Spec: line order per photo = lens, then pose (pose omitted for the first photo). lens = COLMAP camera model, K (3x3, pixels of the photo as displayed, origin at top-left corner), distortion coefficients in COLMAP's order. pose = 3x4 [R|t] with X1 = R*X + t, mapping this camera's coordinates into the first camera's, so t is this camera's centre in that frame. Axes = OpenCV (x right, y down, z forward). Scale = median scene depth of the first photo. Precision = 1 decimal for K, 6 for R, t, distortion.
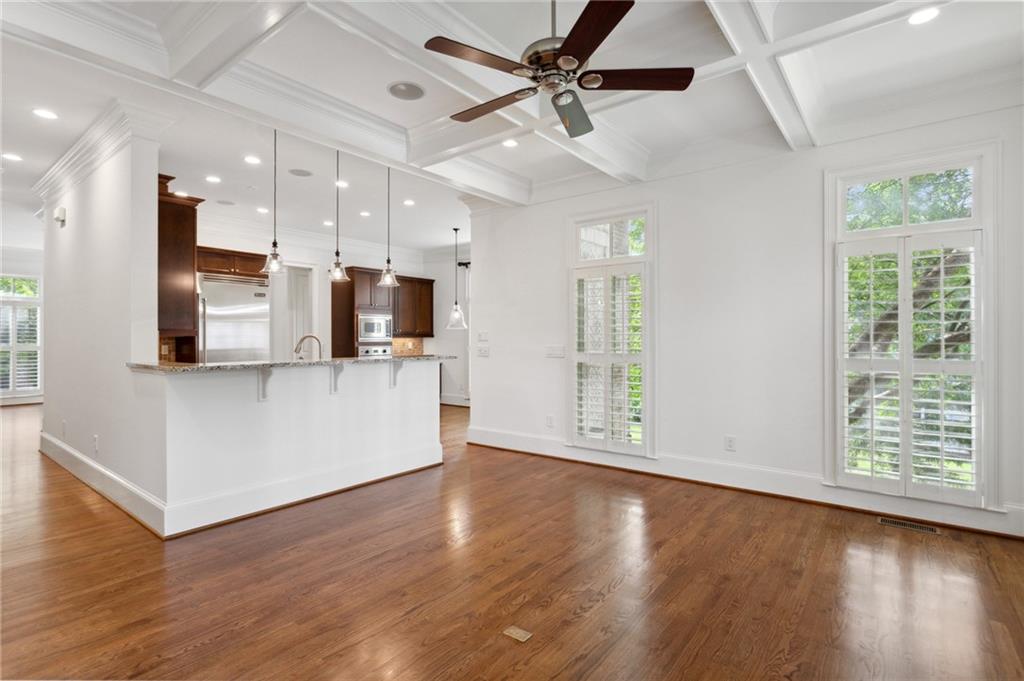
lens RADIAL K [[504.9, 0, 507.1], [0, 504.9, 334.6], [0, 0, 1]] dist [0.001091, 0.001896]
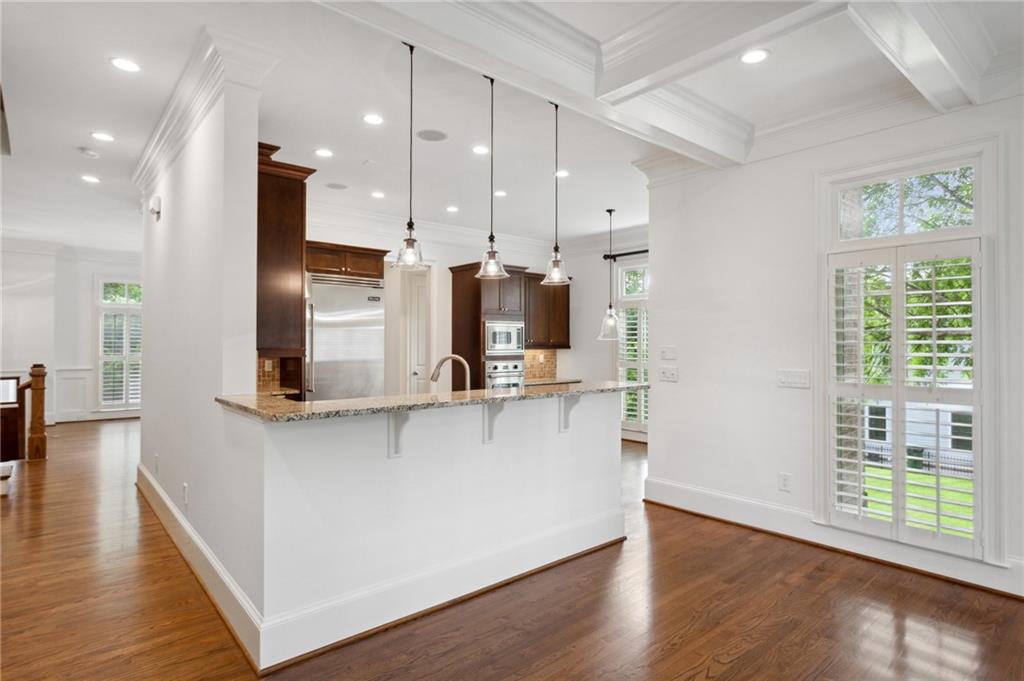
lens RADIAL K [[553.4, 0, 509.4], [0, 553.4, 336.0], [0, 0, 1]] dist [0.007851, -0.002415]
pose [[0.981559, 0.001458, -0.191152, -0.123376], [-0.002627, 0.999979, -0.005861, -0.016569], [0.191139, 0.006255, 0.981543, 0.194222]]
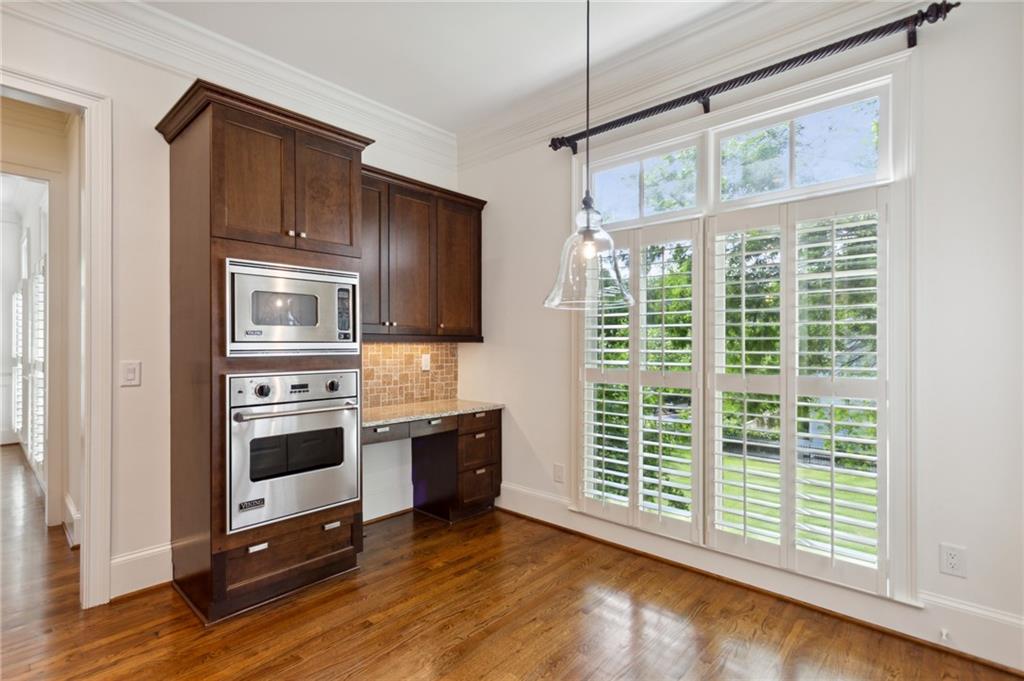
lens RADIAL K [[494.3, 0, 511.3], [0, 494.3, 347.9], [0, 0, 1]] dist [0.017981, -0.001818]
pose [[0.997976, 0.002218, -0.063547, -0.166604], [-0.001405, 0.999917, 0.012845, 0.007588], [0.063571, -0.012729, 0.997896, 1.031689]]
